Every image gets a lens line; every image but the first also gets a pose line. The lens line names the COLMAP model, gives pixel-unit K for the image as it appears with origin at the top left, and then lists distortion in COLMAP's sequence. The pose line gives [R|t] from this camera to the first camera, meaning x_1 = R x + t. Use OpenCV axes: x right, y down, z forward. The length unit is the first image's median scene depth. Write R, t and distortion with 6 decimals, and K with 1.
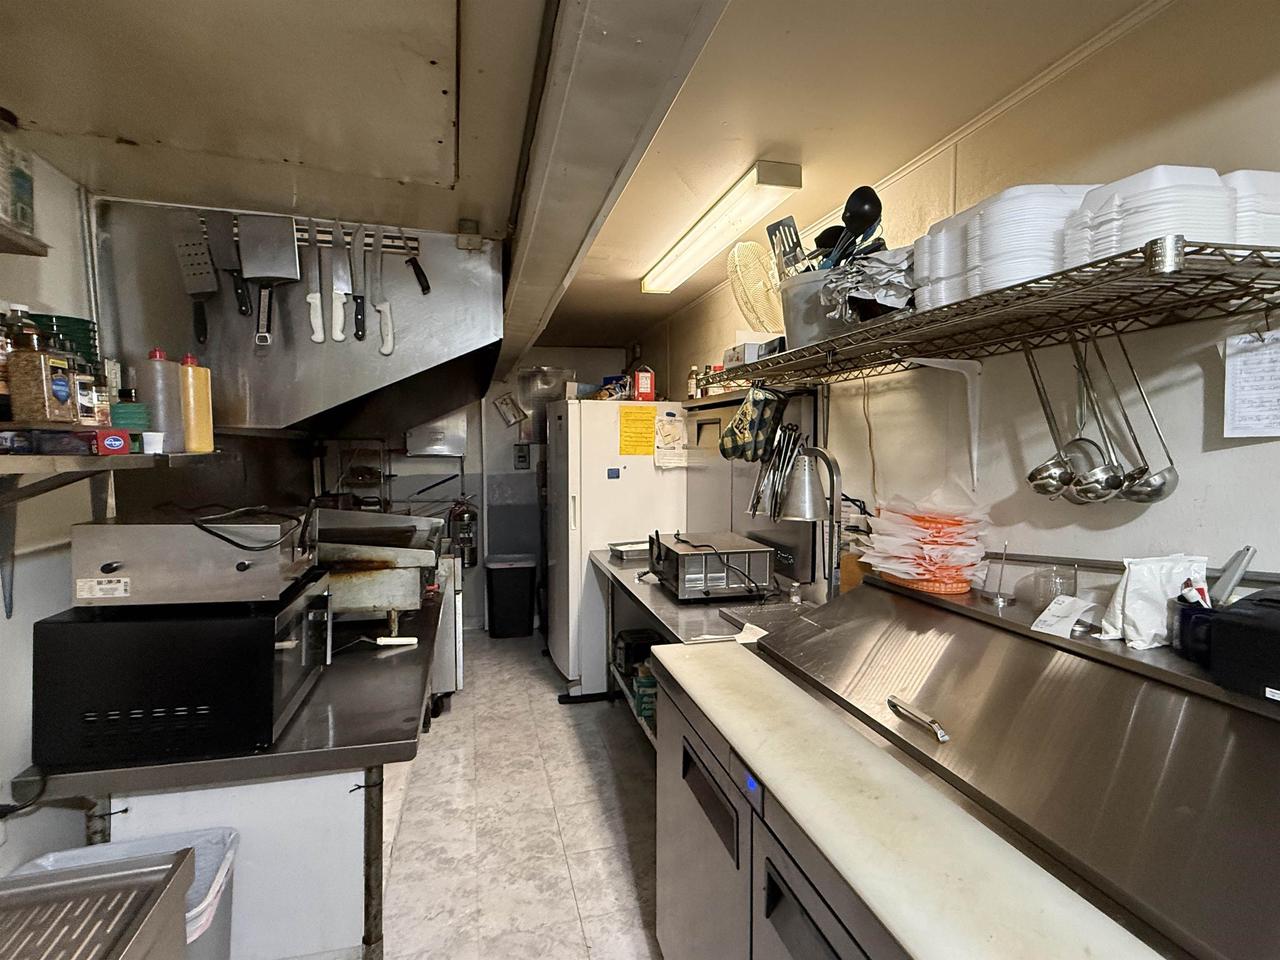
lens RADIAL K [[613.3, 0, 640.0], [0, 613.3, 480.0], [0, 0, 1]] dist [0.002176, -0.001250]
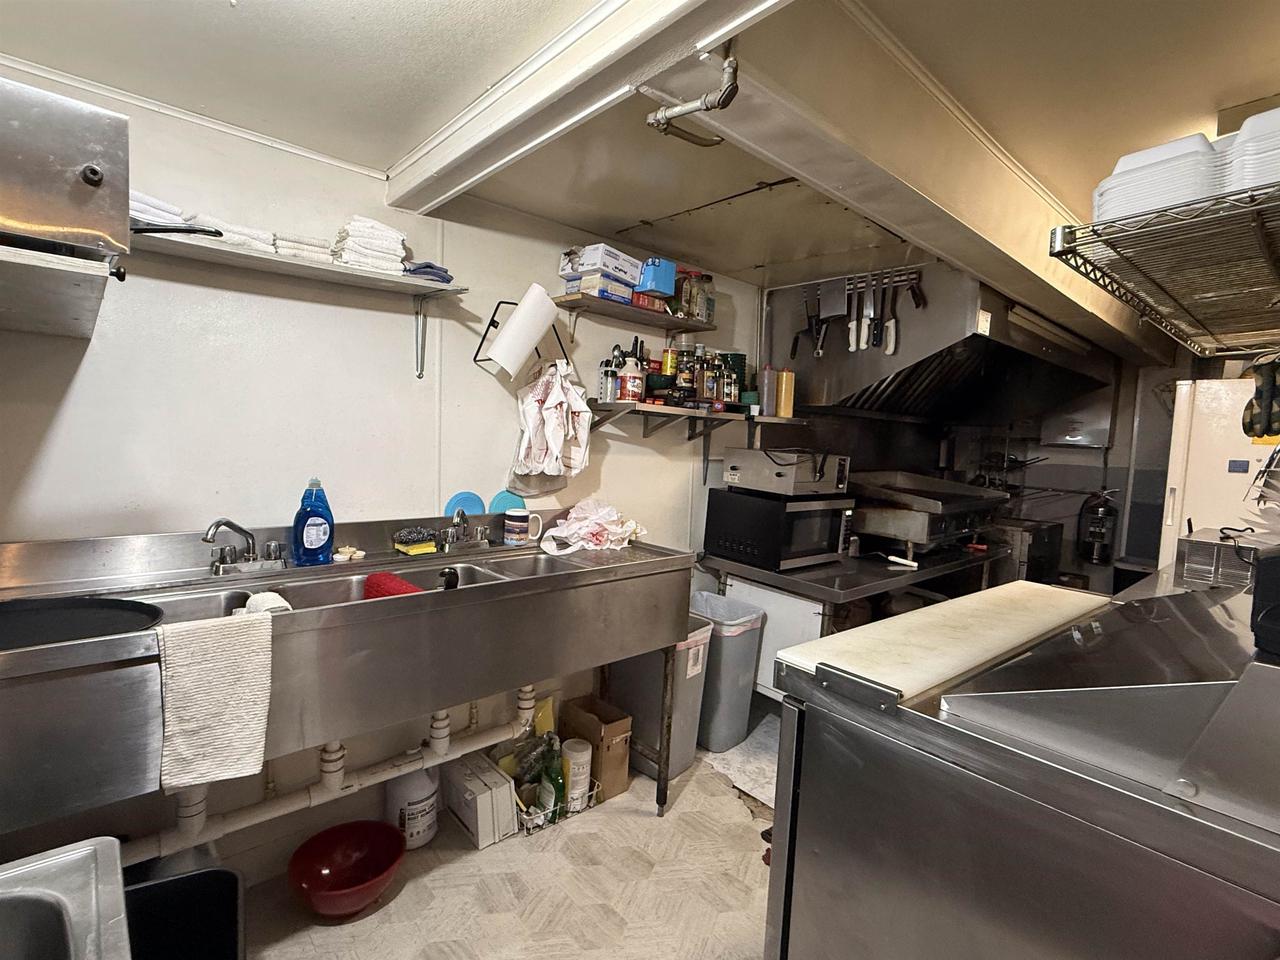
lens RADIAL K [[606.9, 0, 640.0], [0, 606.9, 480.0], [0, 0, 1]] dist [0.001193, 0.000057]
pose [[0.435452, 0.087707, -0.895929, 0.687313], [-0.091211, 0.994419, 0.053017, 0.076352], [0.895579, 0.058632, 0.441022, -0.179729]]
